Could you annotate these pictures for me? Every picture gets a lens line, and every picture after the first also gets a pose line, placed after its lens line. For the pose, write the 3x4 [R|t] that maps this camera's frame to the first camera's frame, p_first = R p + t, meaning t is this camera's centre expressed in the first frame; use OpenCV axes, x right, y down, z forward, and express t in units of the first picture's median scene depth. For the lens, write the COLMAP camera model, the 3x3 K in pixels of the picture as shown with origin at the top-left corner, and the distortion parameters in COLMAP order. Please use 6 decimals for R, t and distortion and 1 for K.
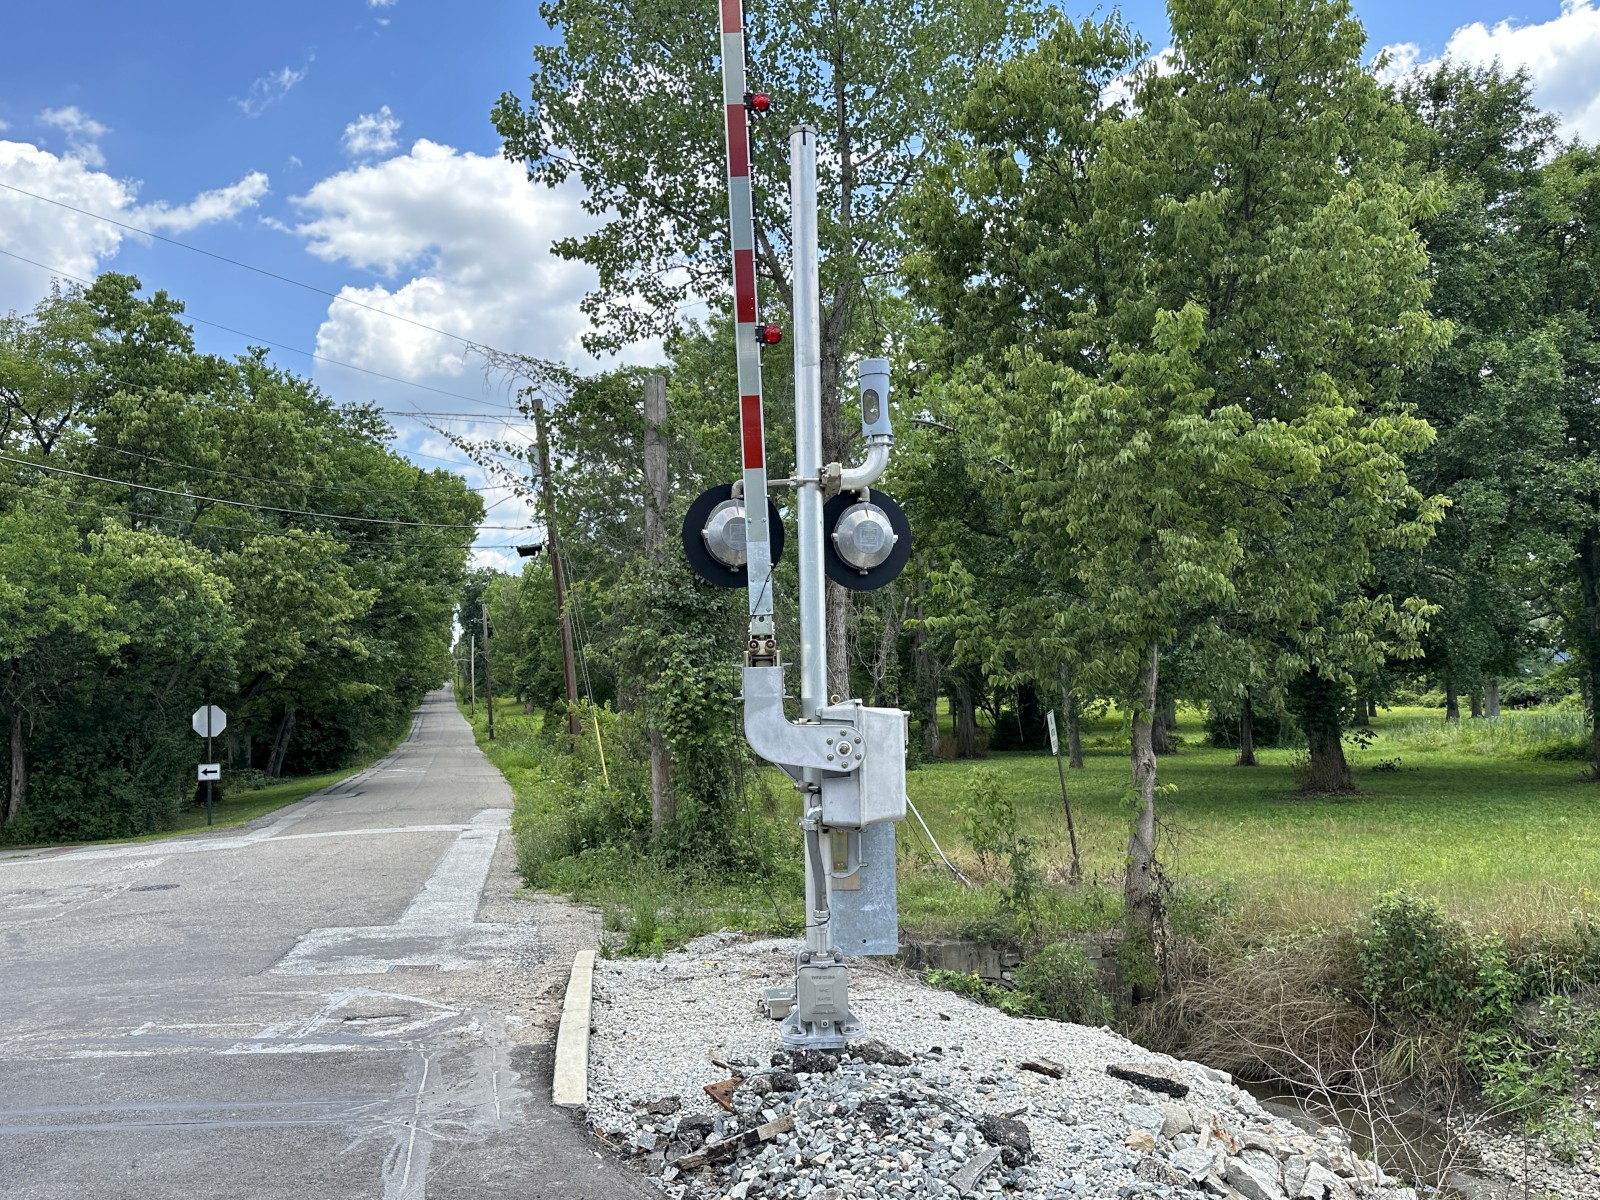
lens RADIAL K [[1343.3, 0, 802.0], [0, 1343.3, 615.0], [0, 0, 1]] dist [0.005618, 0.003591]
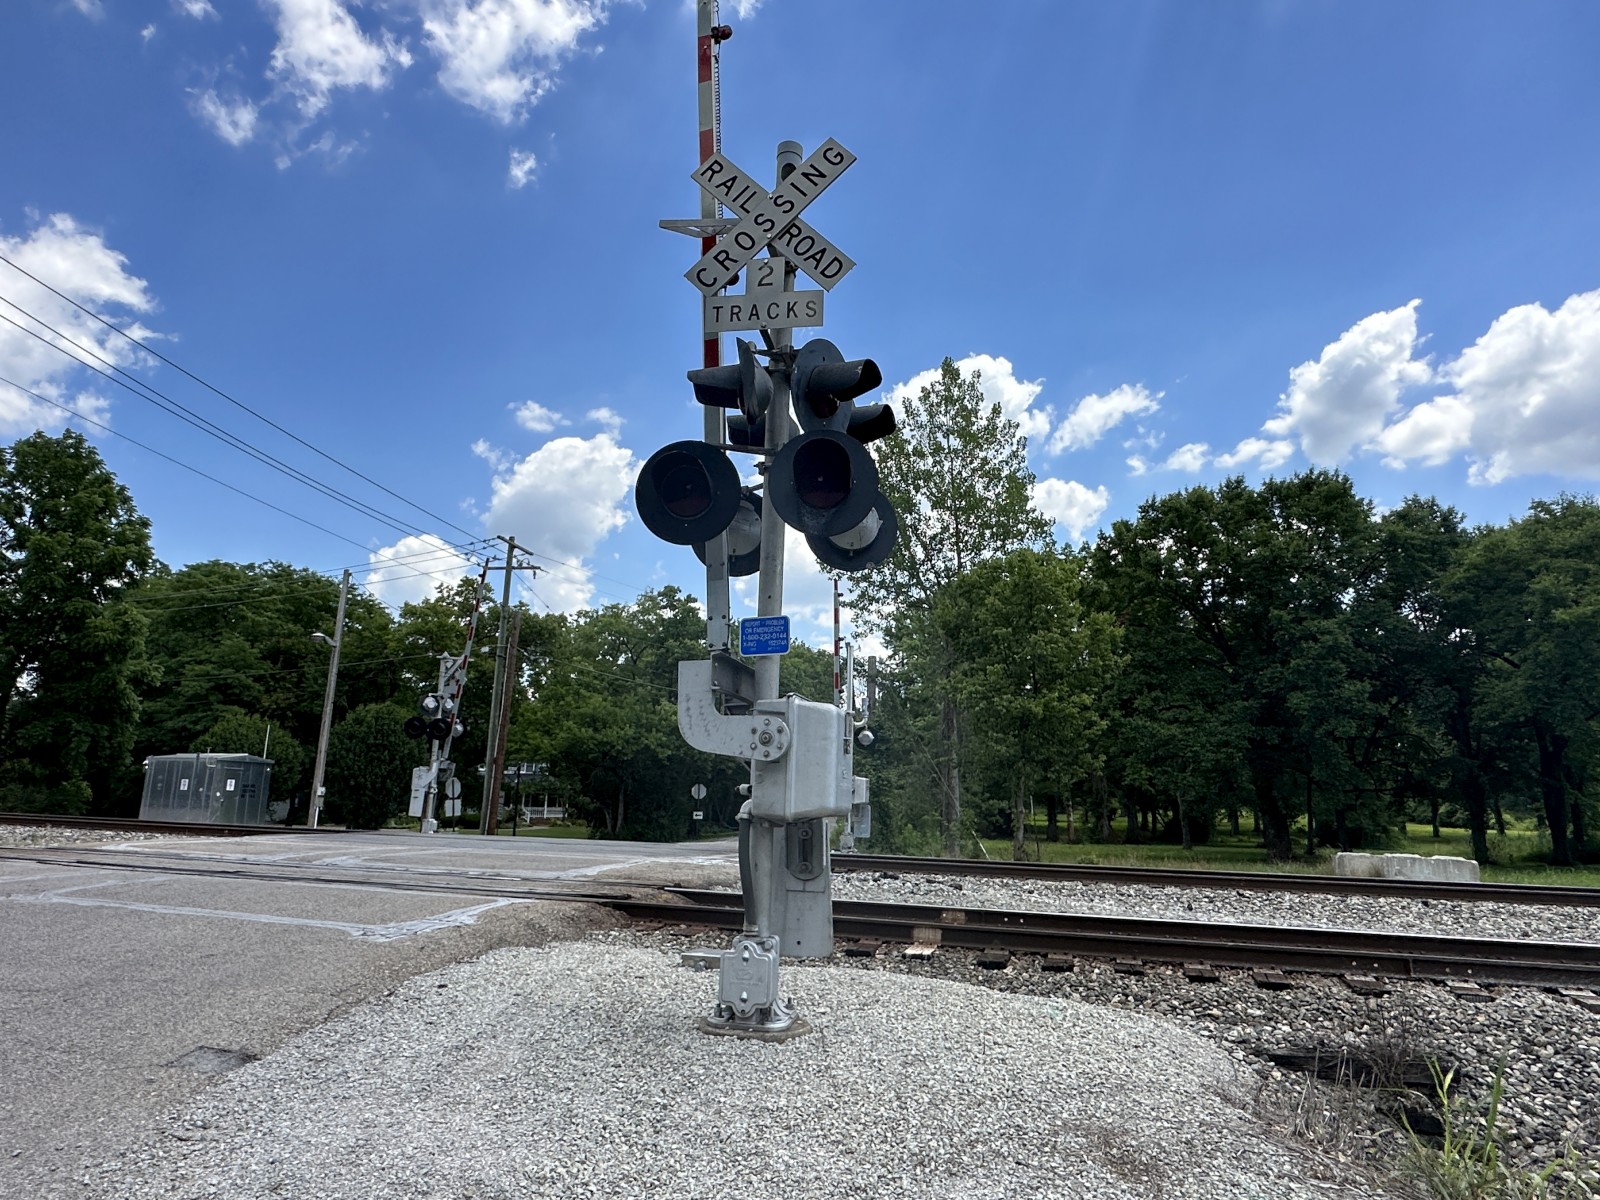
lens RADIAL K [[923.1, 0, 800.0], [0, 923.1, 600.0], [0, 0, 1]] dist [-0.003857, -0.001006]
pose [[0.954569, -0.016501, -0.297532, 0.177054], [-0.028292, 0.988937, -0.145615, -0.015224], [0.296643, 0.147418, 0.943542, -0.437794]]
